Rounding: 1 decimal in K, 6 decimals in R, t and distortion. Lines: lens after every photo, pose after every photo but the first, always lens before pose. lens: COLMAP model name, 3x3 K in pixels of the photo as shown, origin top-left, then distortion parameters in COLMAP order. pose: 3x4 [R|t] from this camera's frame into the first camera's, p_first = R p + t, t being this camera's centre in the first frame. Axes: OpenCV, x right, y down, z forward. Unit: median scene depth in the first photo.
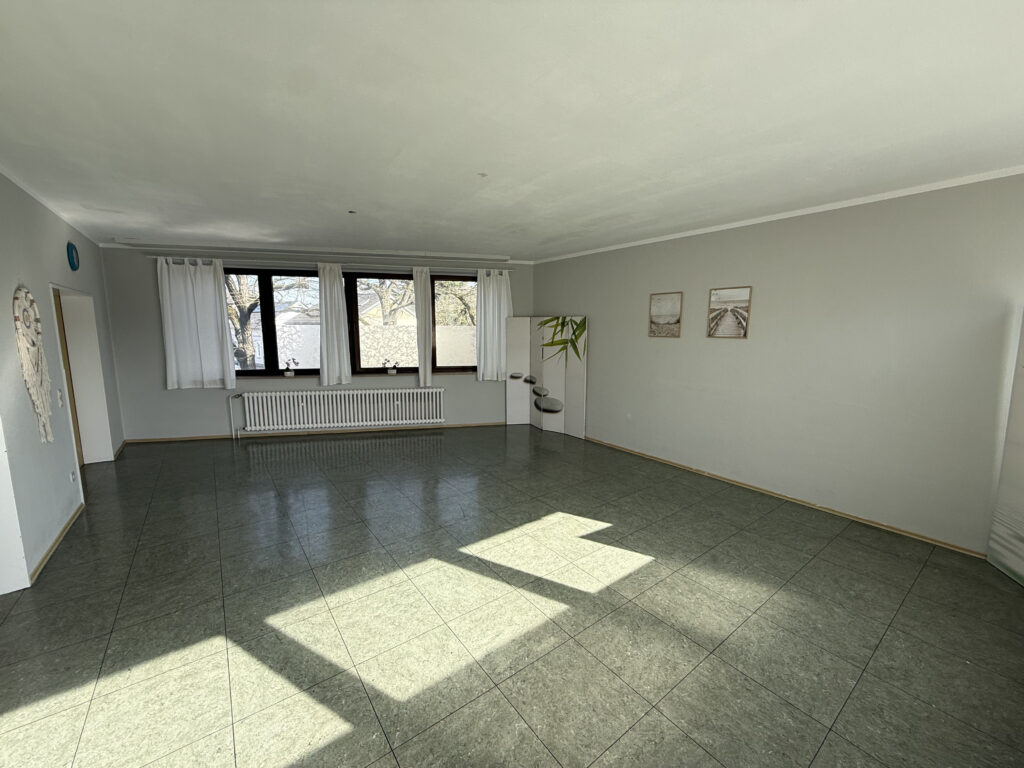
lens RADIAL K [[406.4, 0, 509.4], [0, 406.4, 382.2], [0, 0, 1]] dist [0.000383, -0.000007]
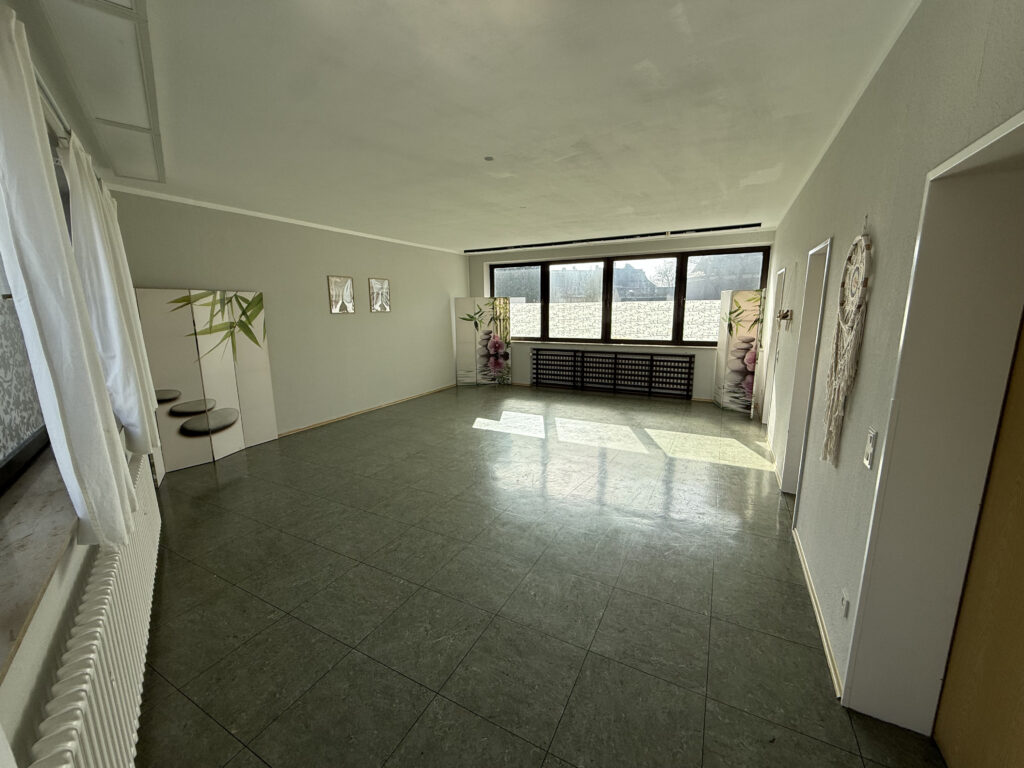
lens RADIAL K [[406.4, 0, 509.4], [0, 406.4, 382.2], [0, 0, 1]] dist [0.000383, -0.000007]
pose [[-0.436822, -0.164310, 0.884414, -0.762691], [0.124550, 0.962659, 0.240363, -0.116846], [-0.890884, 0.215150, -0.400046, 0.882348]]
